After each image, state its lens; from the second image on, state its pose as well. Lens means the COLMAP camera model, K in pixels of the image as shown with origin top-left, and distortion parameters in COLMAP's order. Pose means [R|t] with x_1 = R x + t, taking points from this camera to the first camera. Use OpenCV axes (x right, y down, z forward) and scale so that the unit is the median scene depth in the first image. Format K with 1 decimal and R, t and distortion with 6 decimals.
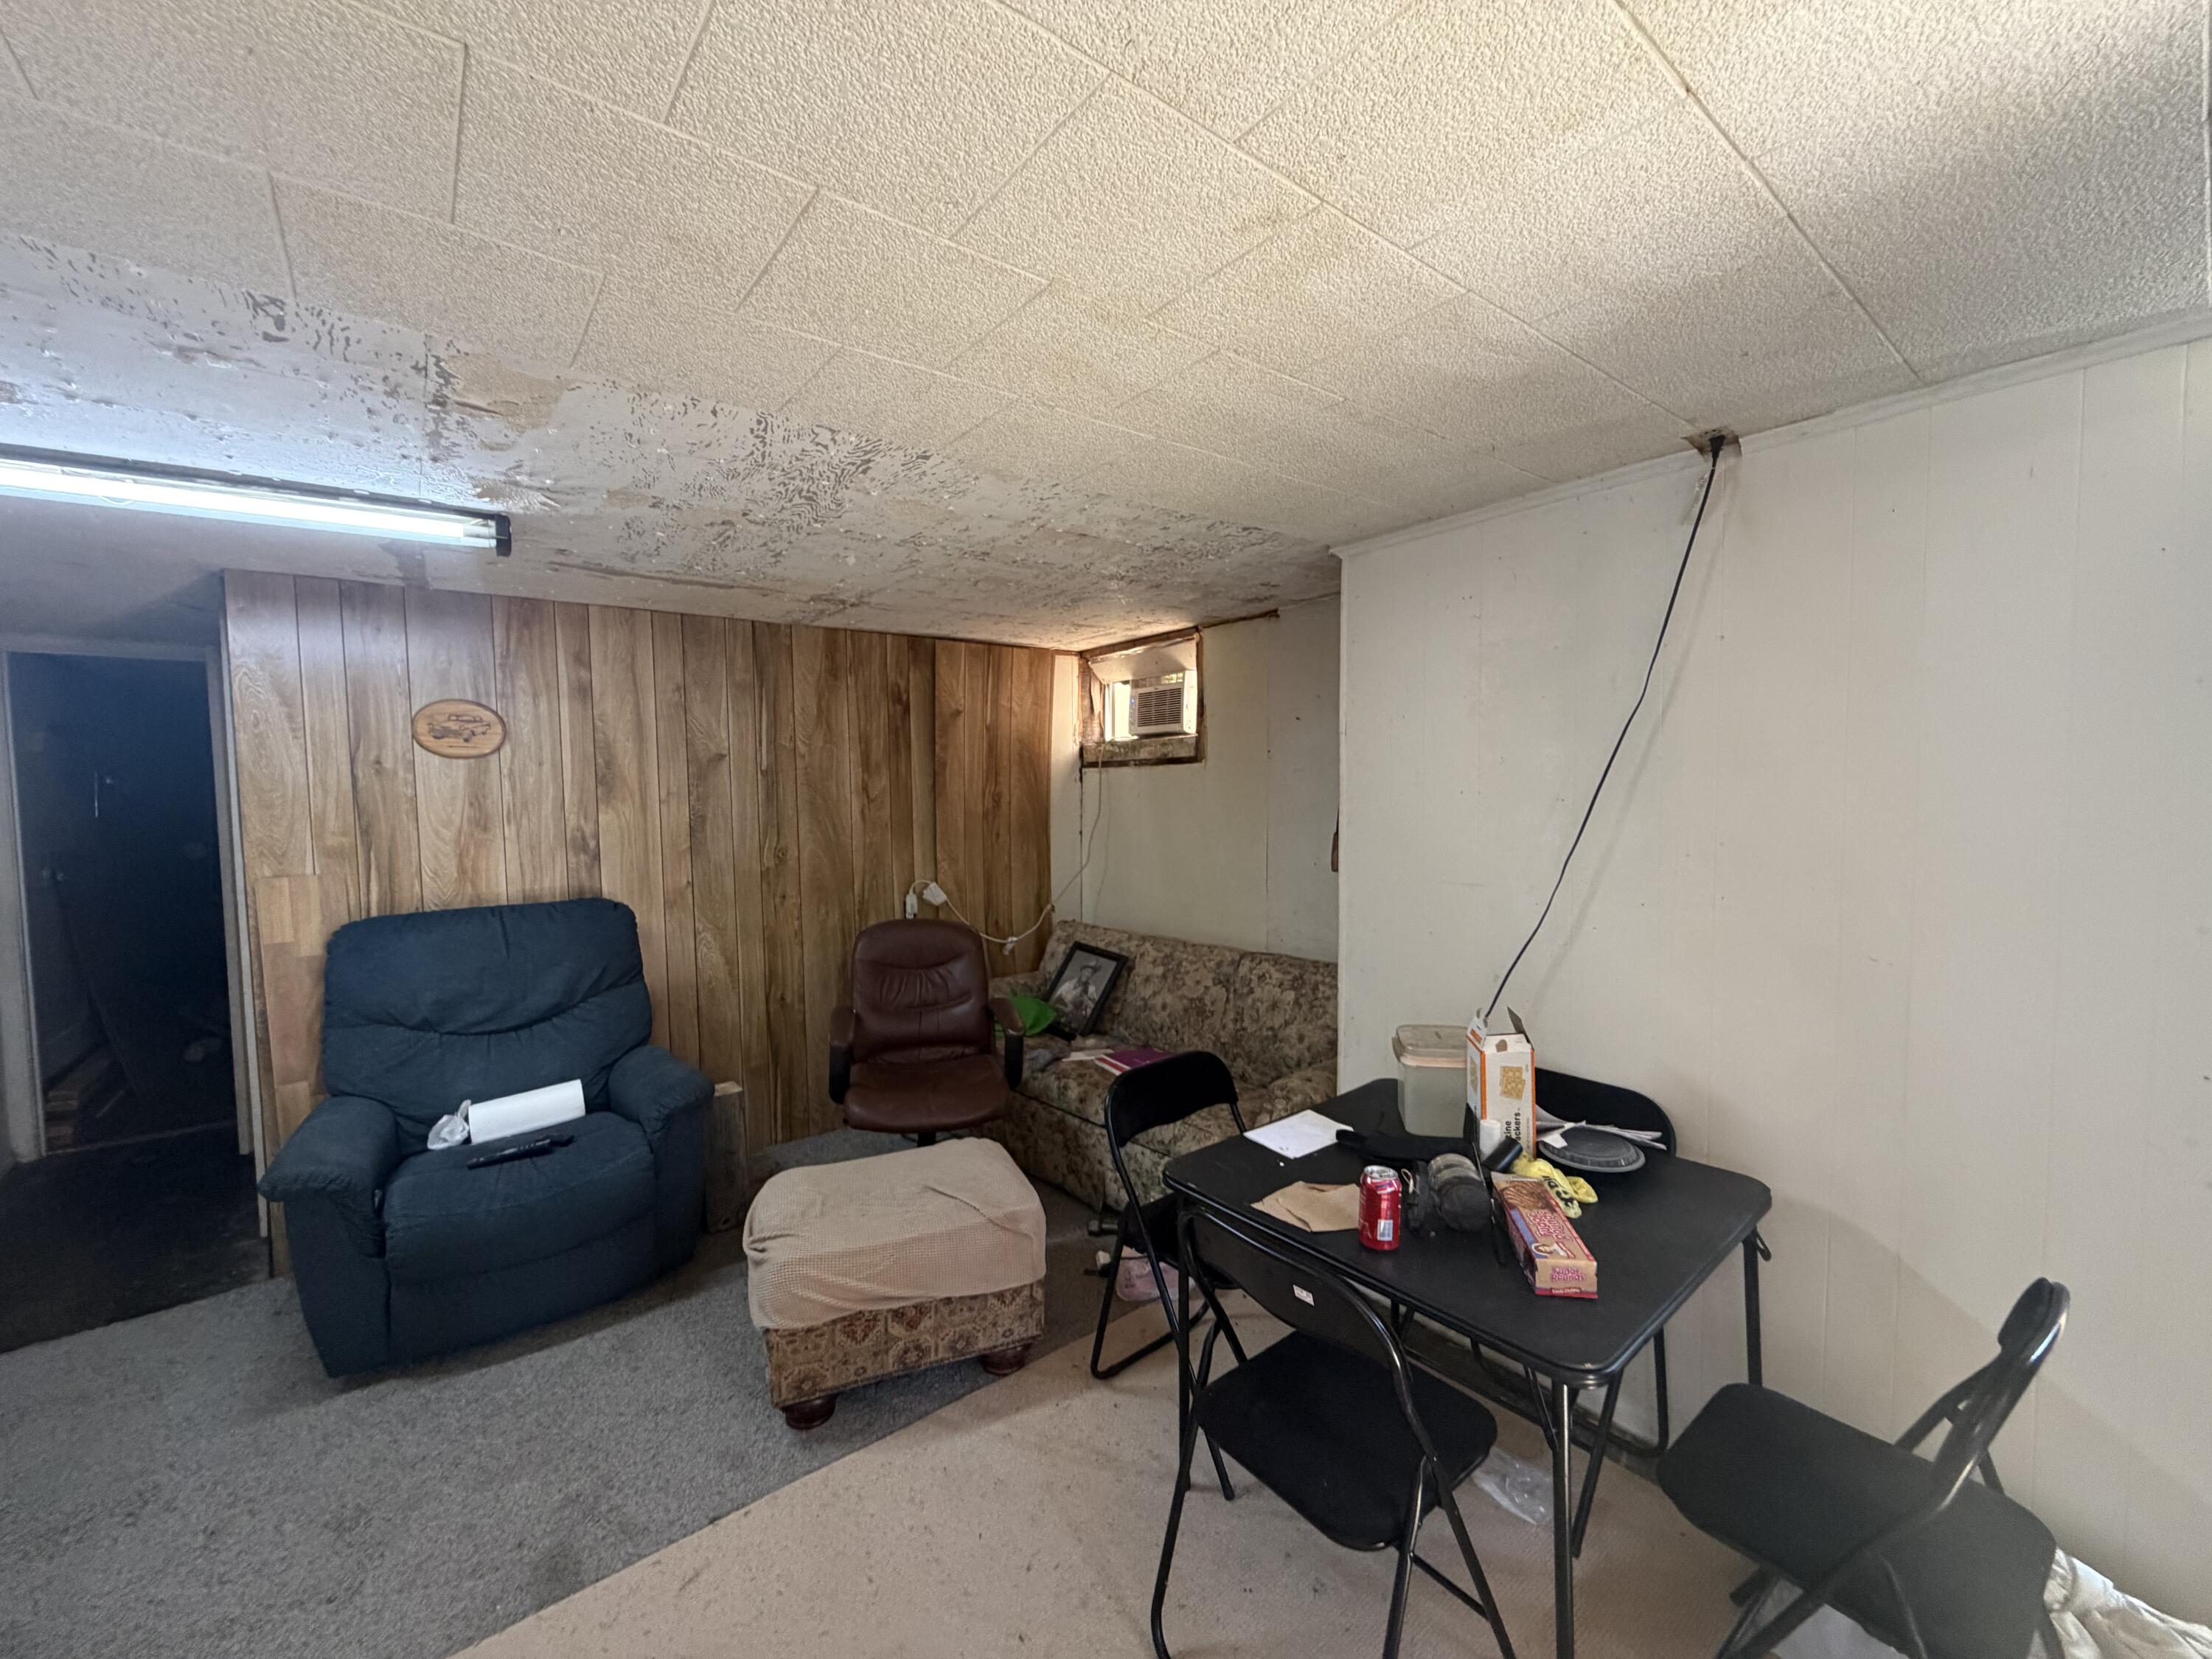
lens RADIAL K [[879.0, 0, 1098.3], [0, 879.0, 820.8], [0, 0, 1]] dist [-0.001574, 0.000219]
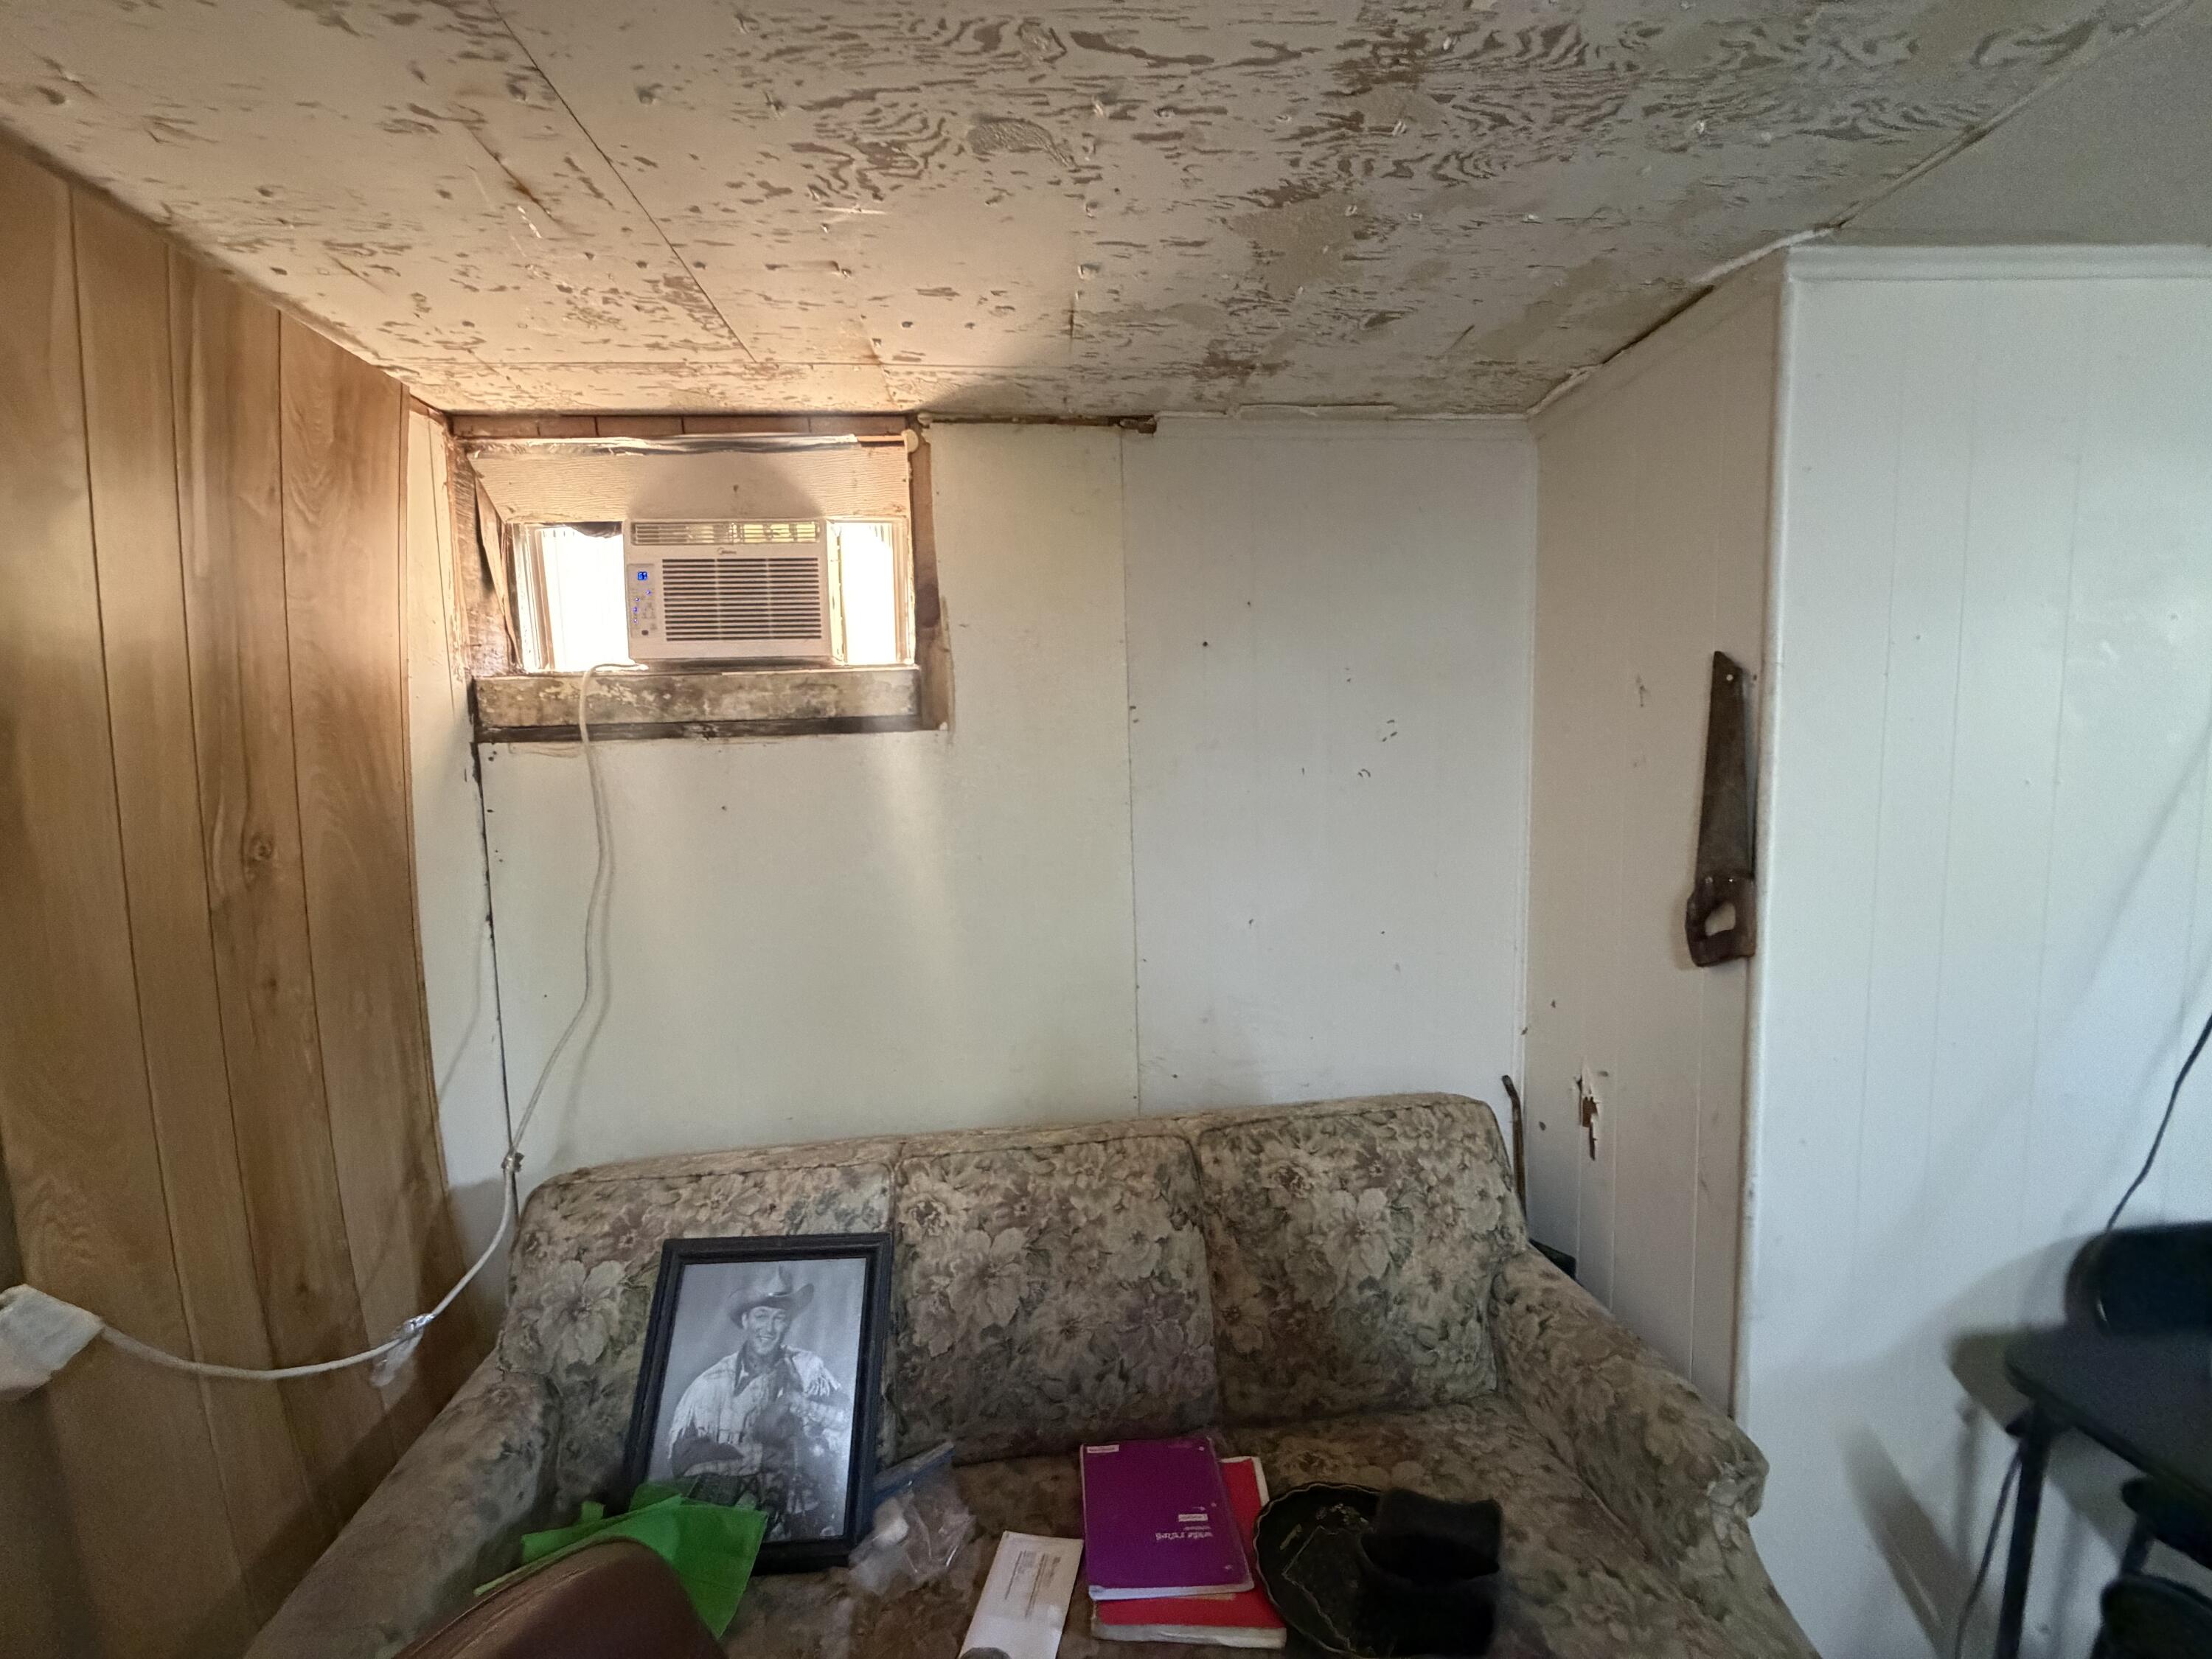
lens RADIAL K [[879.0, 0, 1110.5], [0, 879.0, 830.9], [0, 0, 1]] dist [-0.001574, 0.000219]
pose [[0.553841, -0.081991, 0.828576, -0.207283], [0.050158, 0.996618, 0.065093, -0.039391], [-0.831110, 0.005509, 0.556080, 0.672434]]
